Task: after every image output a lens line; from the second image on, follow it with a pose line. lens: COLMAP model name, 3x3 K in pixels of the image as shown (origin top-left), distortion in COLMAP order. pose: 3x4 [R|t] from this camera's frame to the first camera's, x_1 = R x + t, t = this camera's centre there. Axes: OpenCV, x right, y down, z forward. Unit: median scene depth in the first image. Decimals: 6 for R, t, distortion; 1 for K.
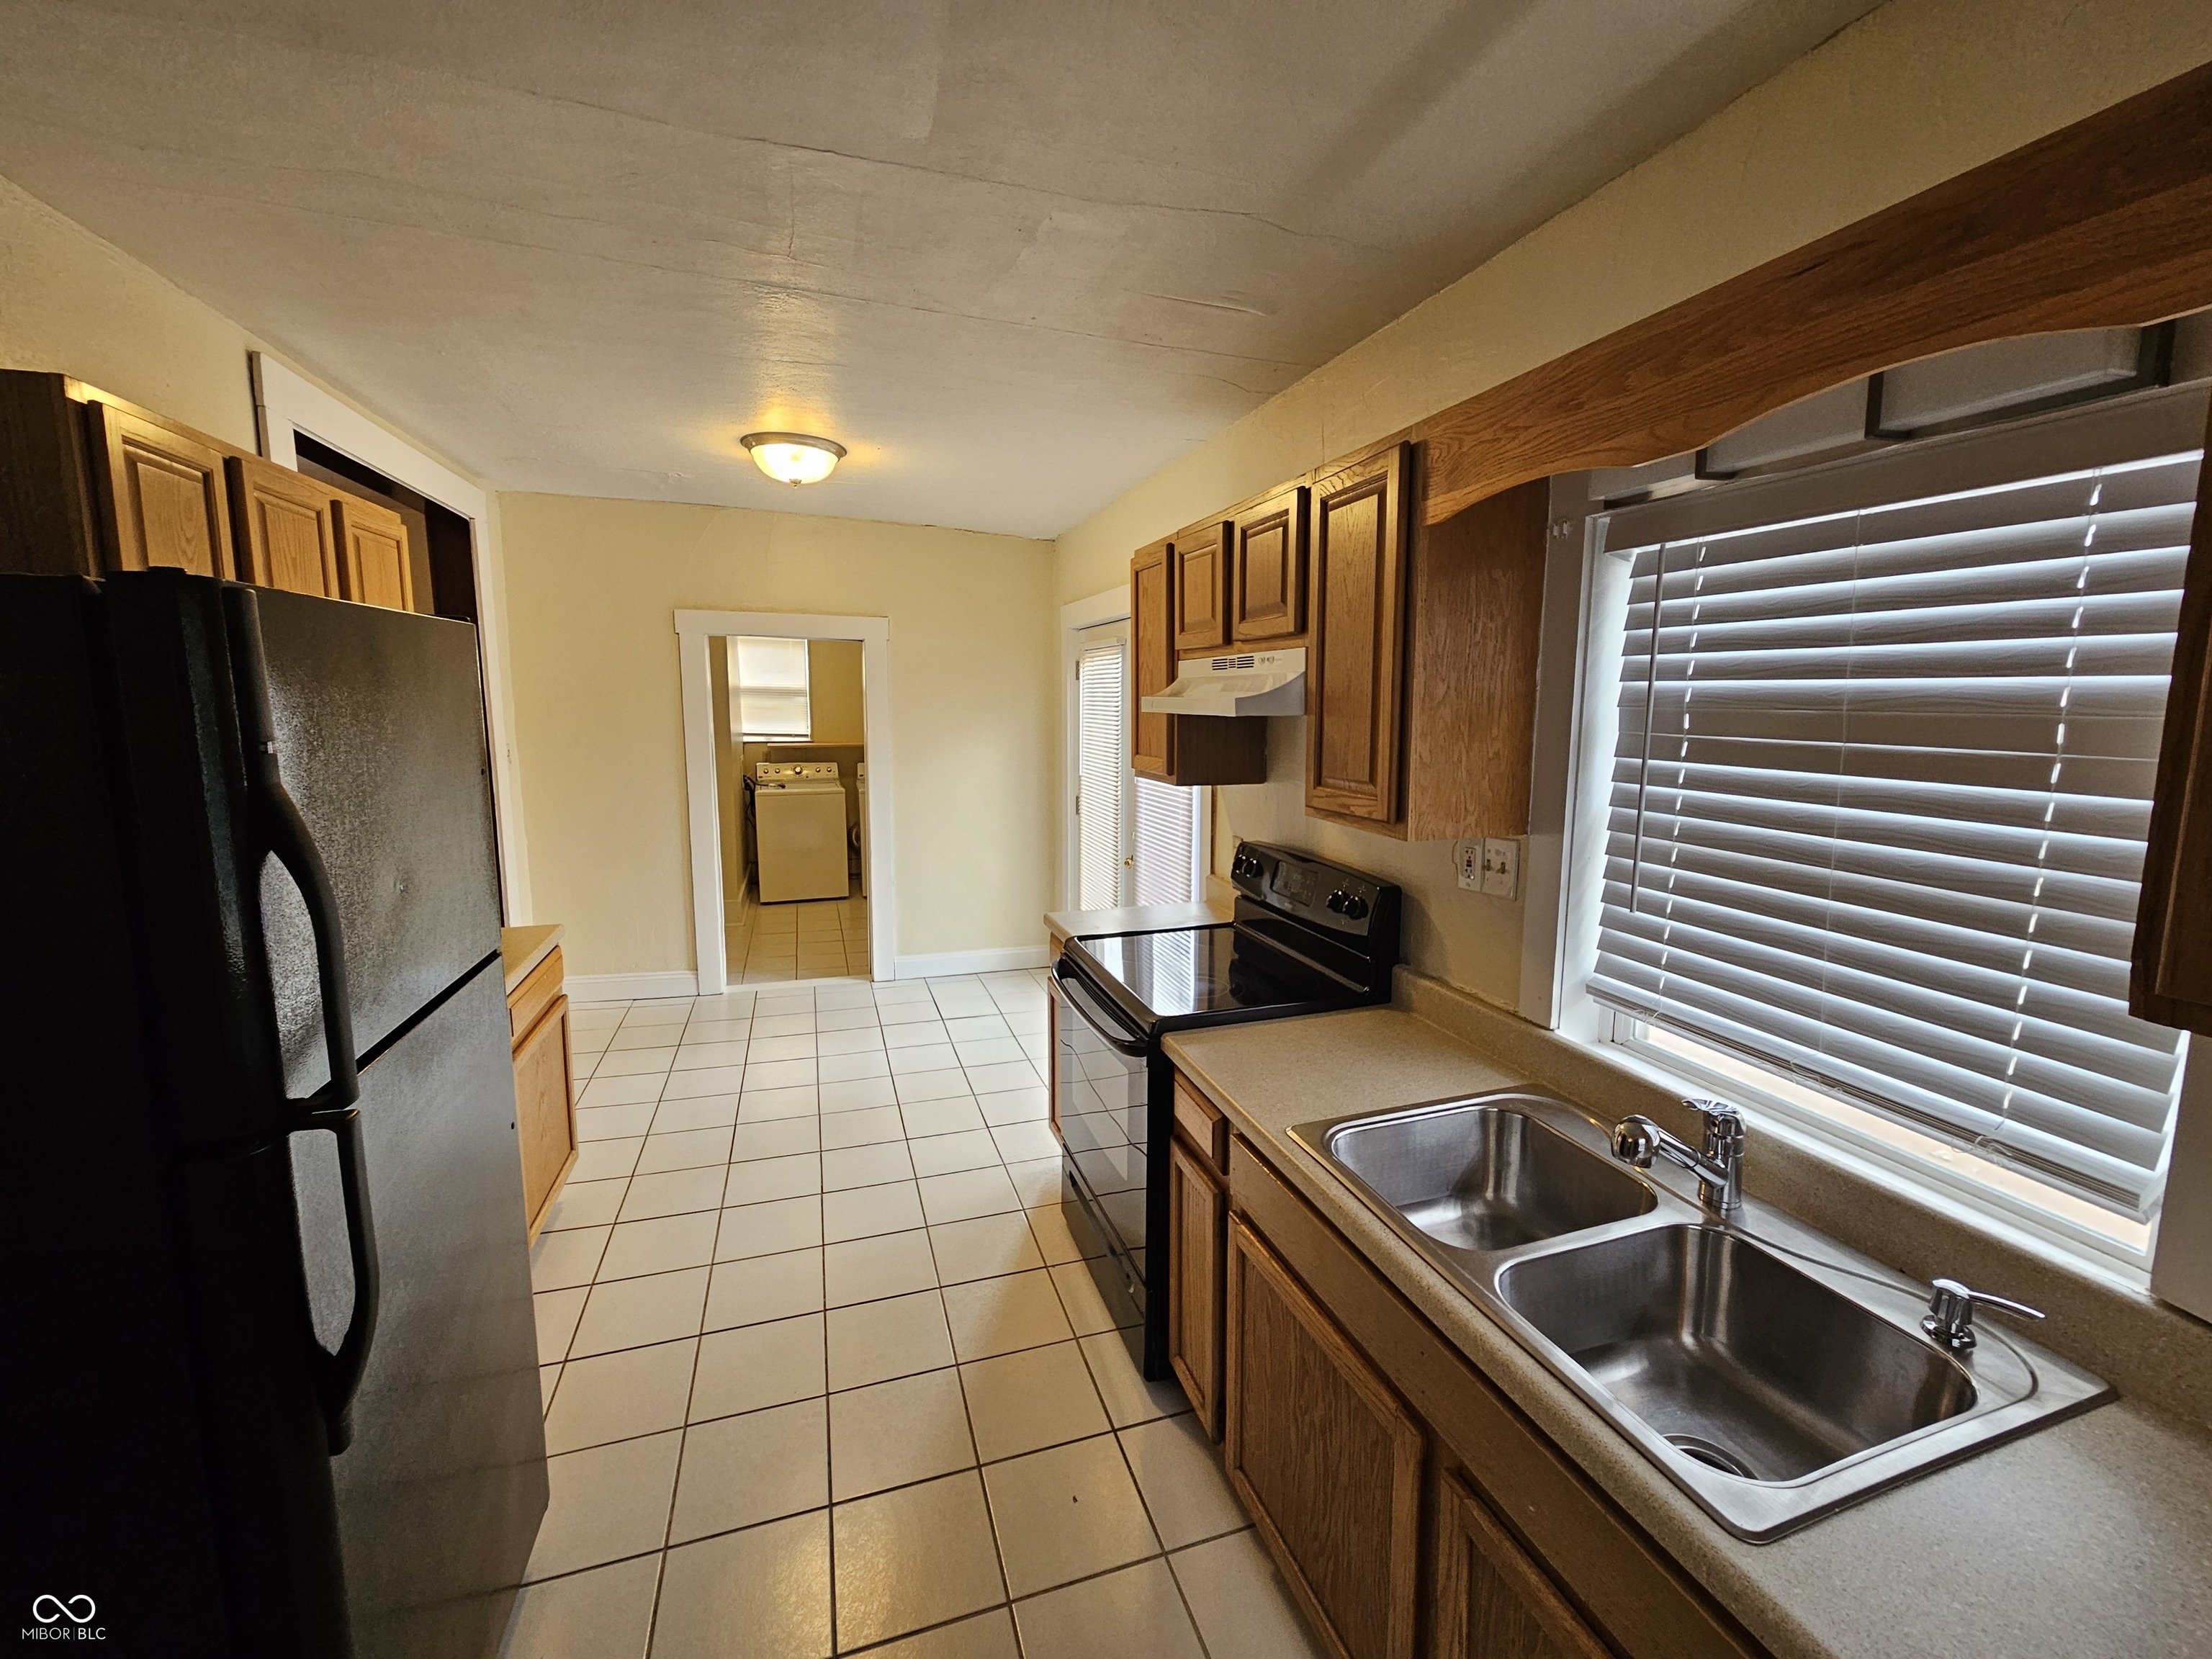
lens RADIAL K [[905.0, 0, 1108.4], [0, 905.0, 817.2], [0, 0, 1]] dist [0.002152, -0.000019]
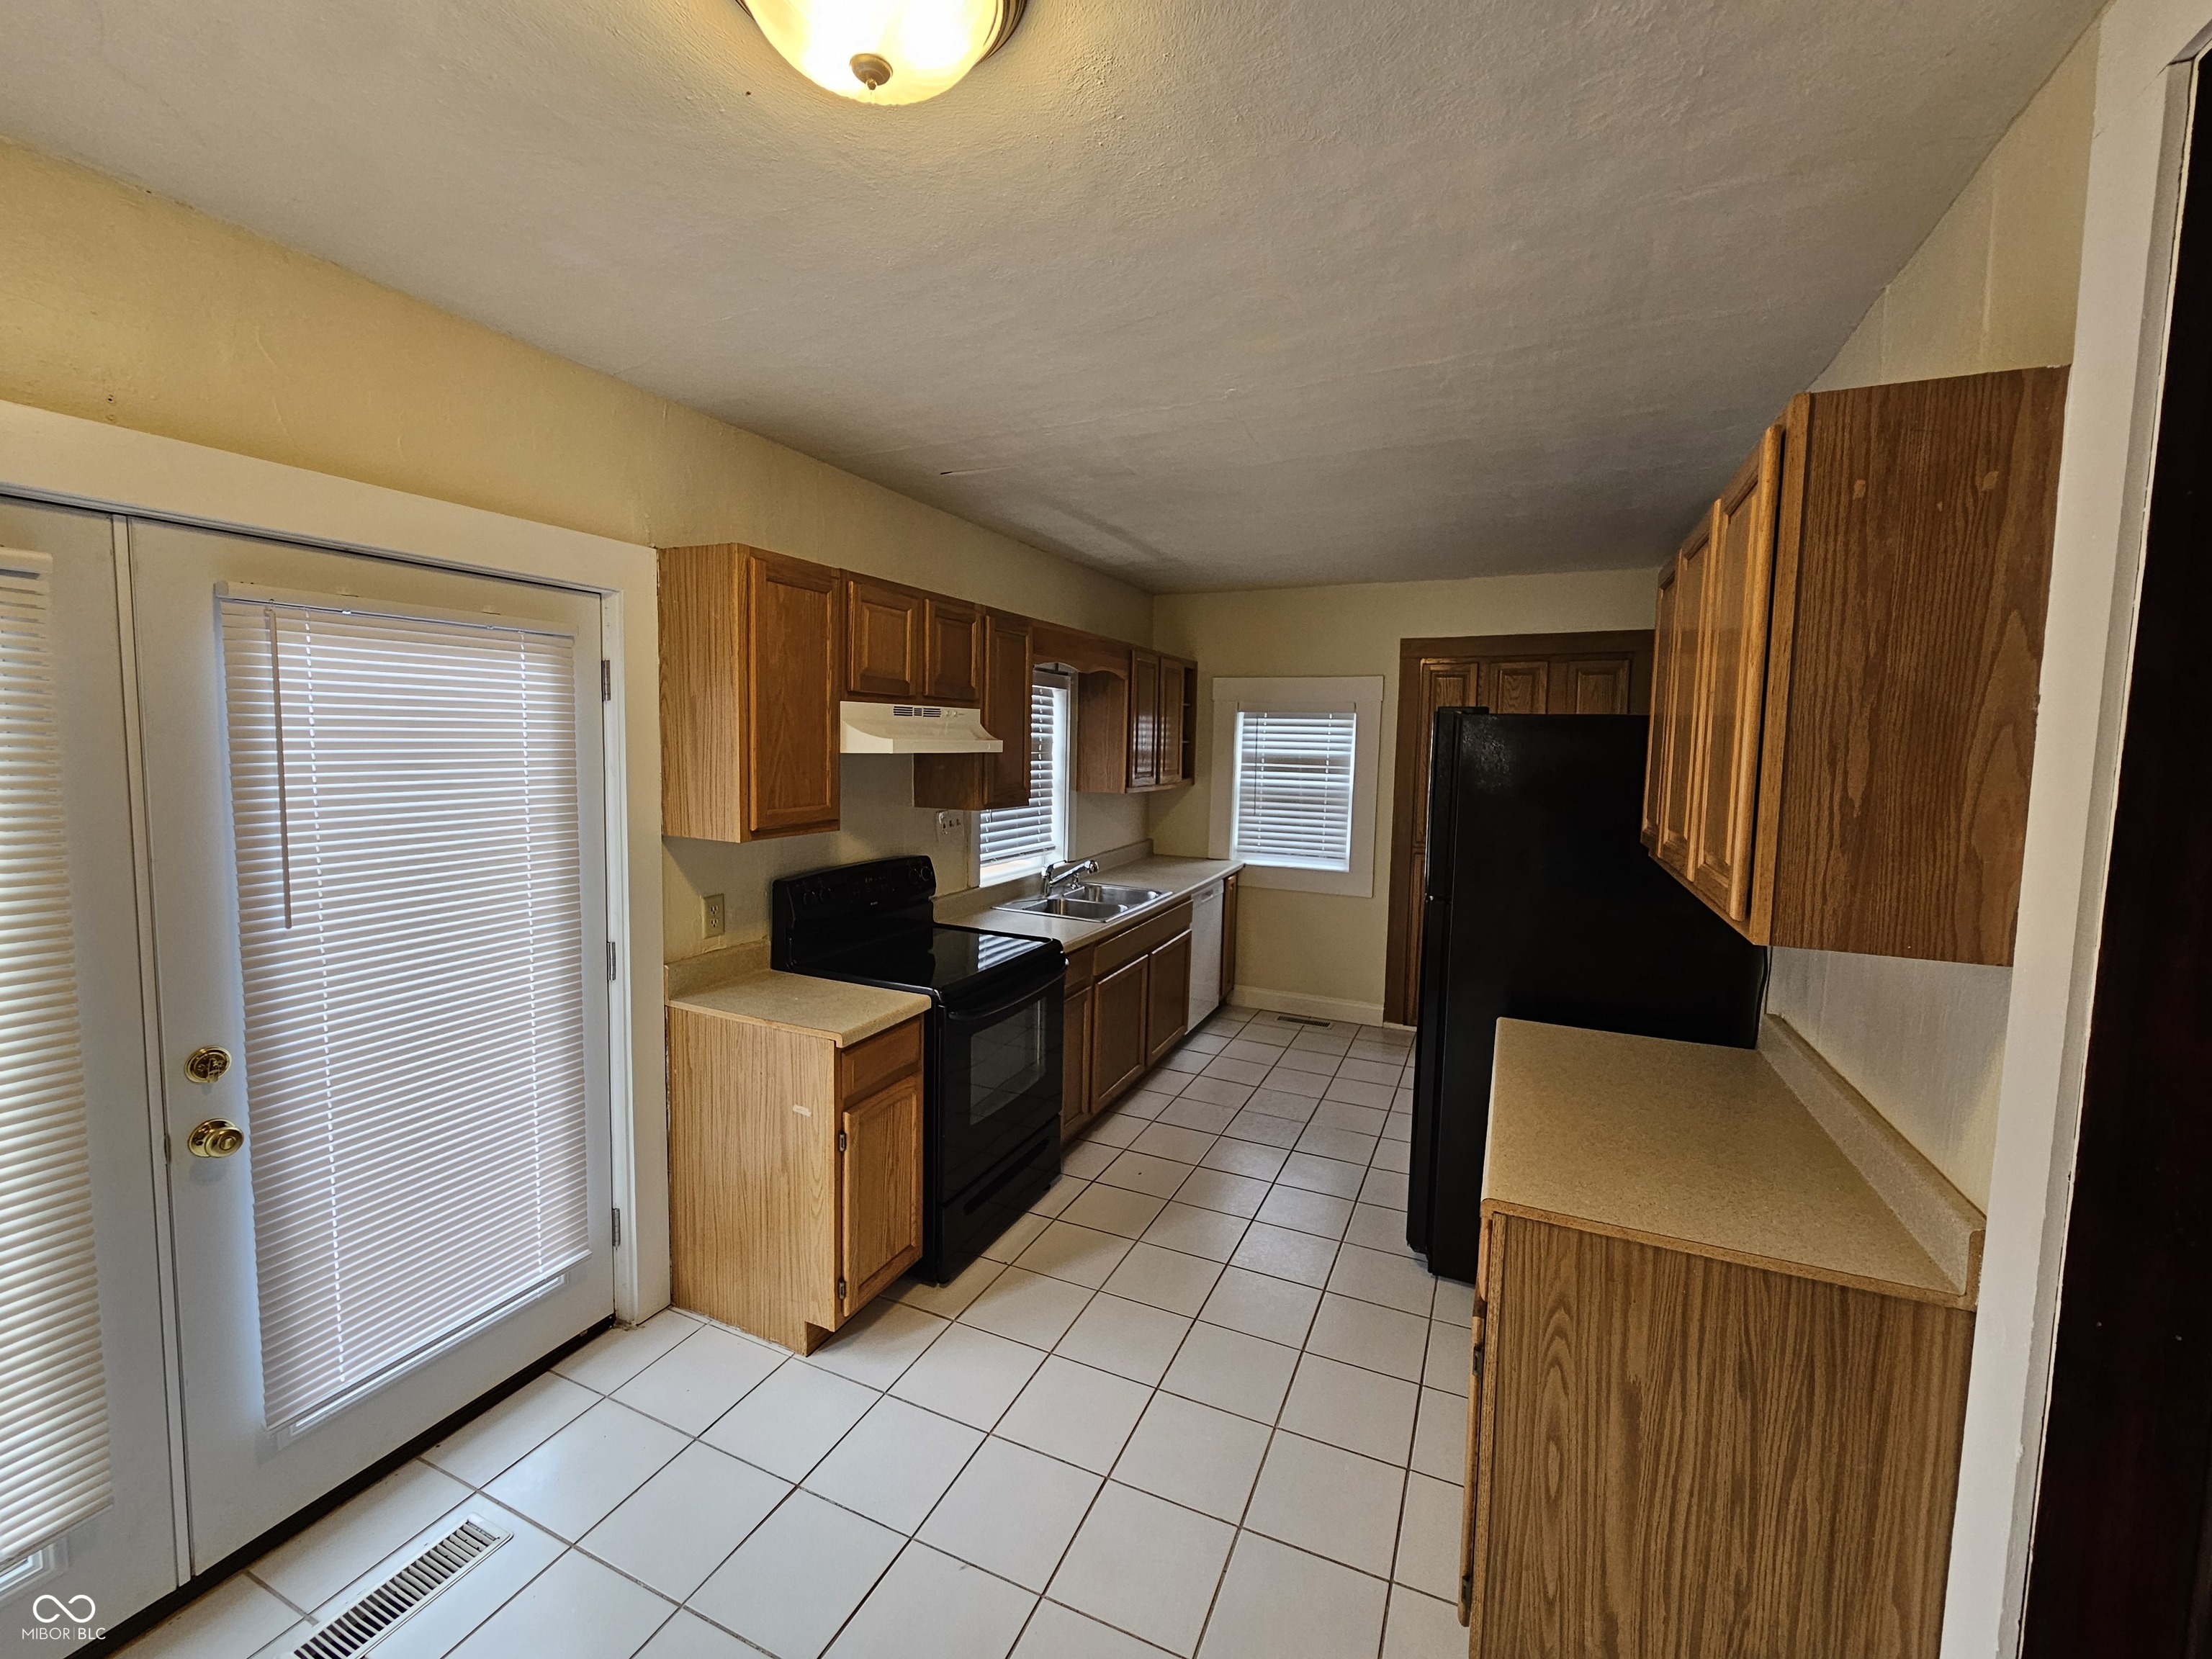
lens RADIAL K [[905.0, 0, 1103.6], [0, 905.0, 814.8], [0, 0, 1]] dist [0.002152, -0.000019]
pose [[-0.734669, -0.082181, 0.673429, -1.020049], [0.060134, 0.980841, 0.185297, -0.276030], [-0.675755, 0.176628, -0.715652, 1.957045]]
